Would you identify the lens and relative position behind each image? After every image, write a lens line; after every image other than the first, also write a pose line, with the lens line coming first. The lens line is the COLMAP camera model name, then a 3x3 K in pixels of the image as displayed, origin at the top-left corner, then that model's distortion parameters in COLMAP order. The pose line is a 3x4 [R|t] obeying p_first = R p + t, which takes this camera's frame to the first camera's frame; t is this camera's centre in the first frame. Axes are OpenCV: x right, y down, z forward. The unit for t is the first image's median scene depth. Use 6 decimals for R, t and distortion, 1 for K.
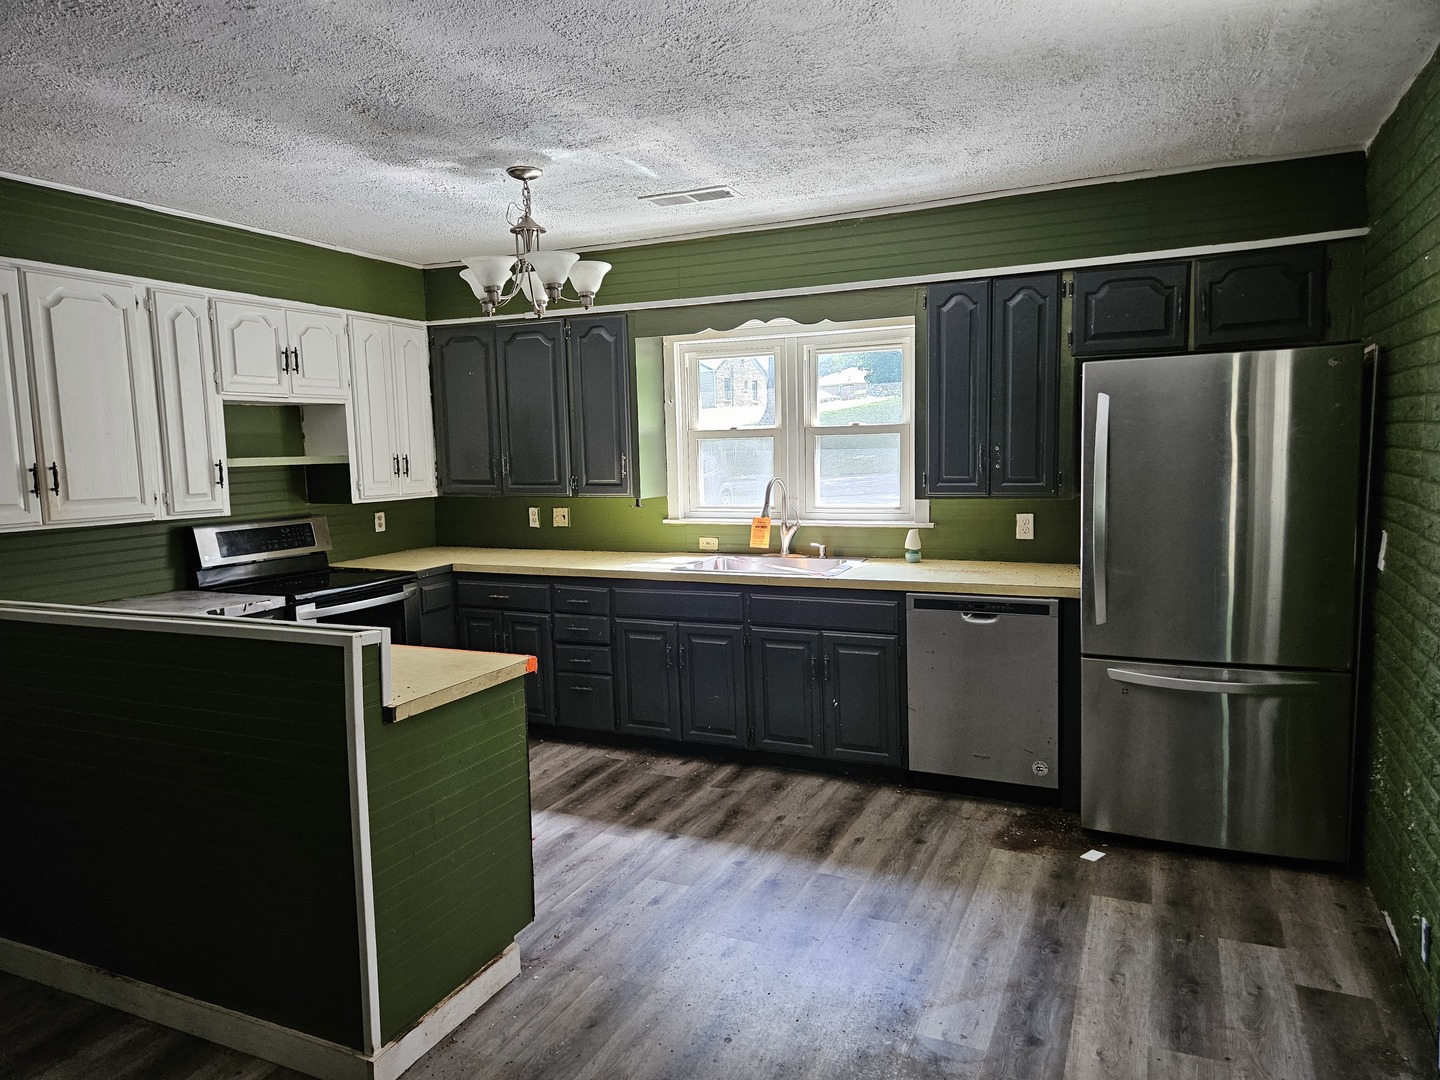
lens RADIAL K [[969.5, 0, 720.4], [0, 969.5, 541.3], [0, 0, 1]] dist [0.049174, -0.036349]
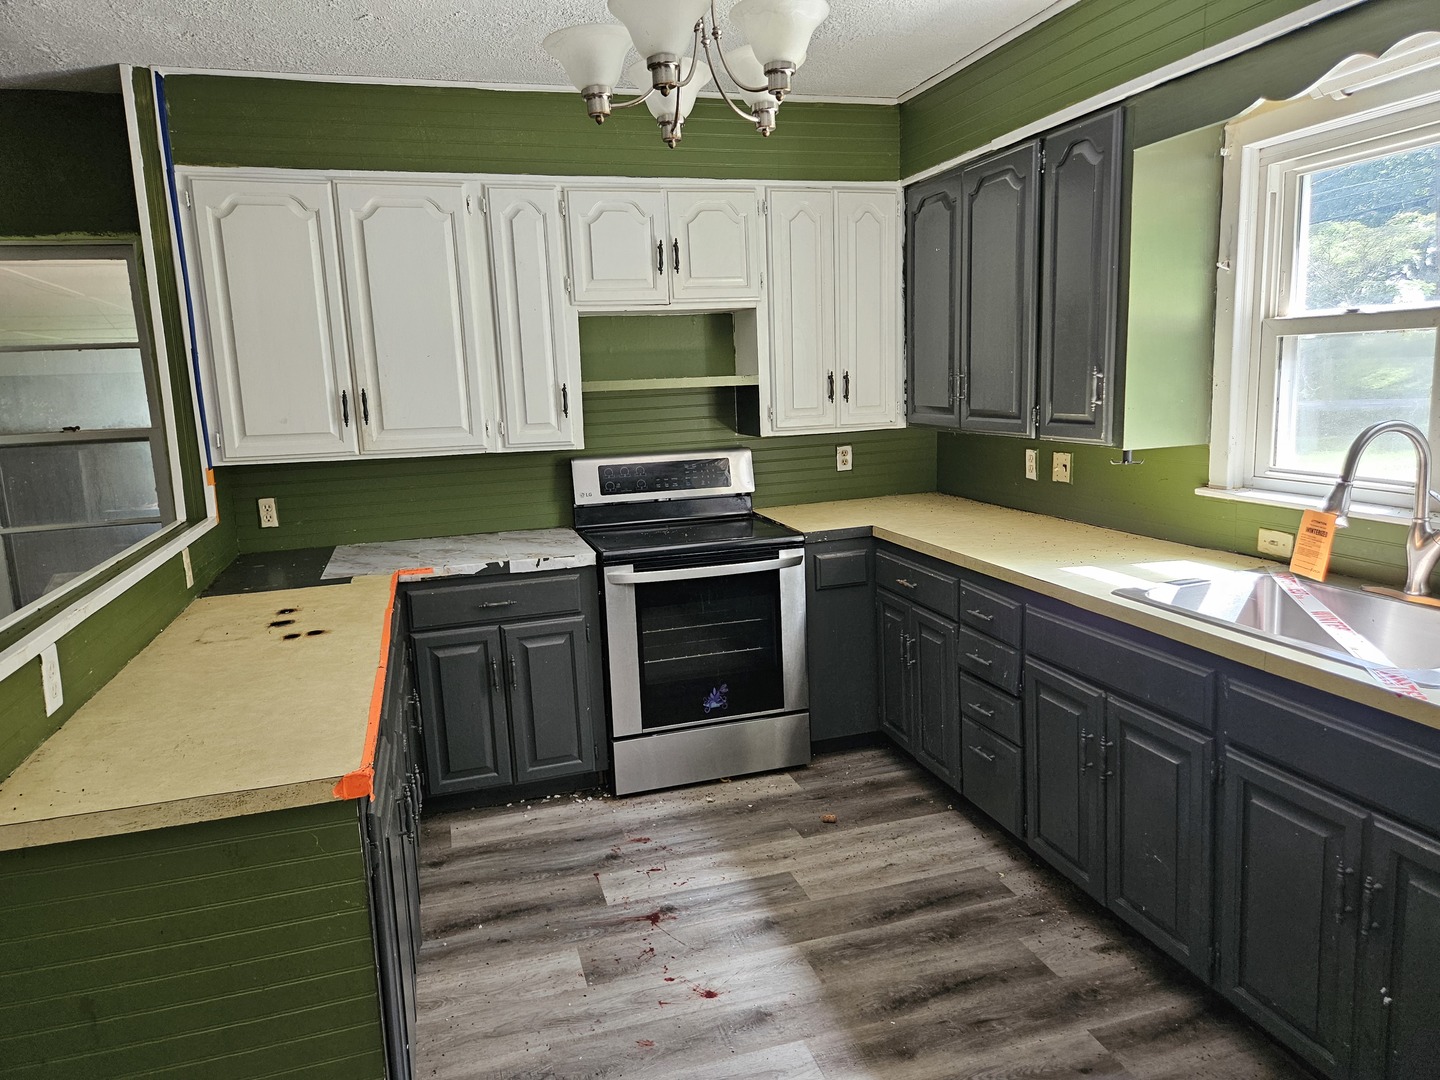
lens RADIAL K [[969.5, 0, 710.3], [0, 969.5, 534.6], [0, 0, 1]] dist [0.049174, -0.036349]
pose [[0.655416, 0.121024, -0.745509, 0.209949], [-0.051350, 0.991935, 0.115884, -0.055028], [0.753521, -0.037671, 0.656344, 0.514848]]
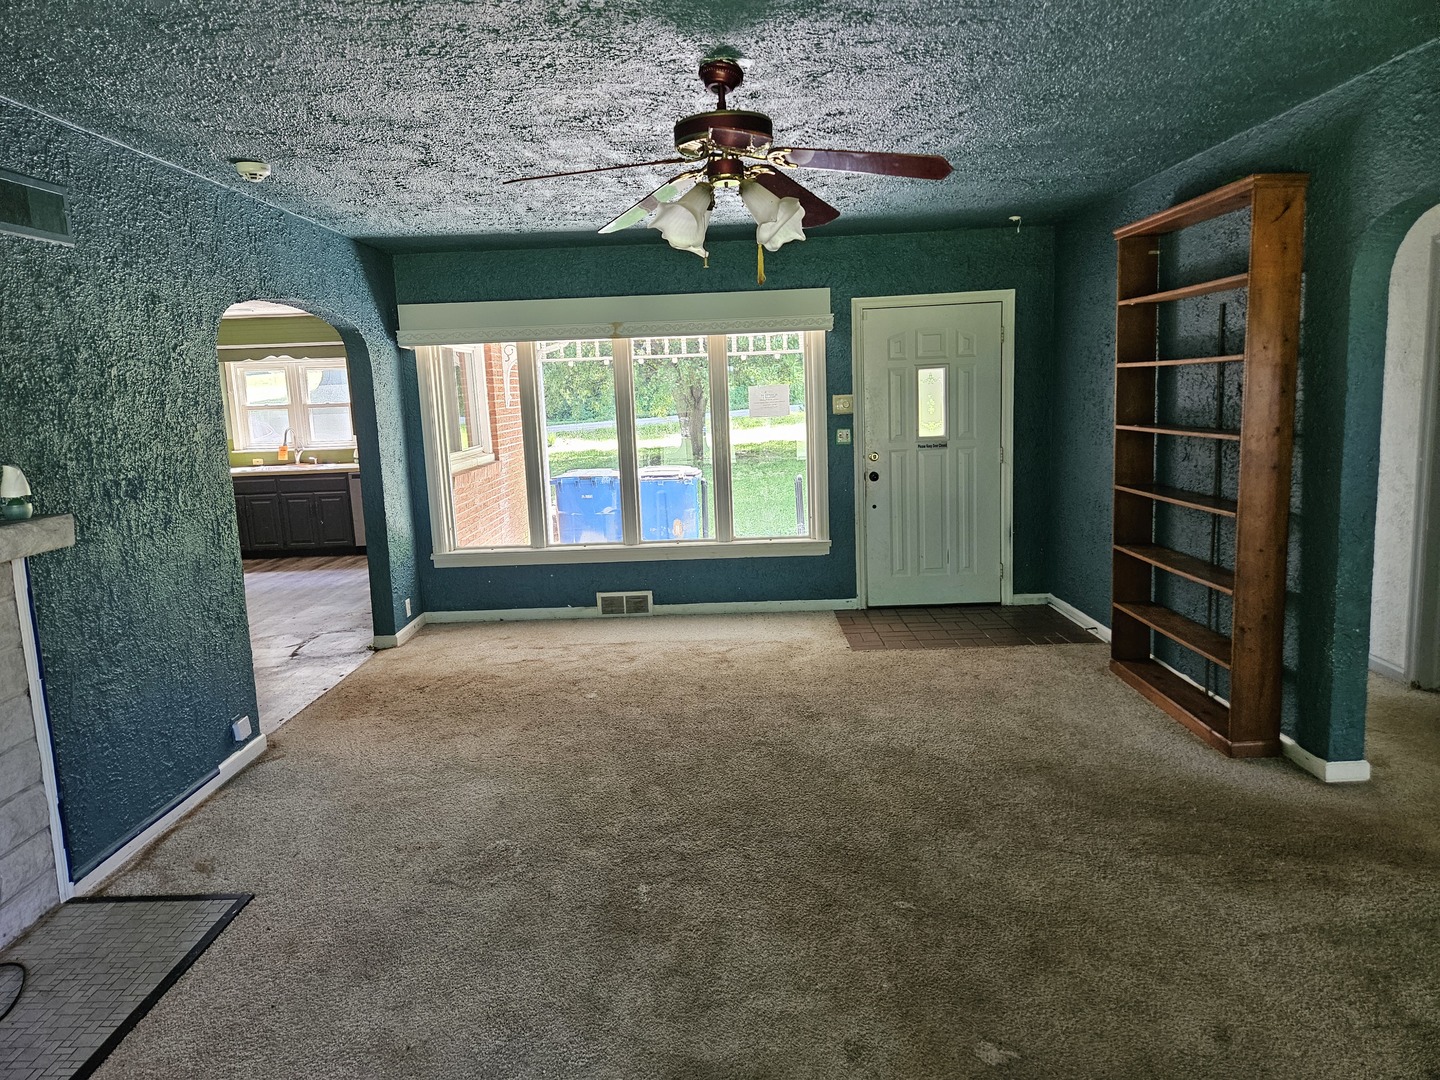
lens RADIAL K [[969.5, 0, 717.0], [0, 969.5, 538.6], [0, 0, 1]] dist [0.049174, -0.036349]
pose [[0.910852, -0.070779, 0.406618, 0.023099], [0.056443, 0.997291, 0.047160, 0.141481], [-0.408855, -0.020006, 0.912380, -1.483513]]
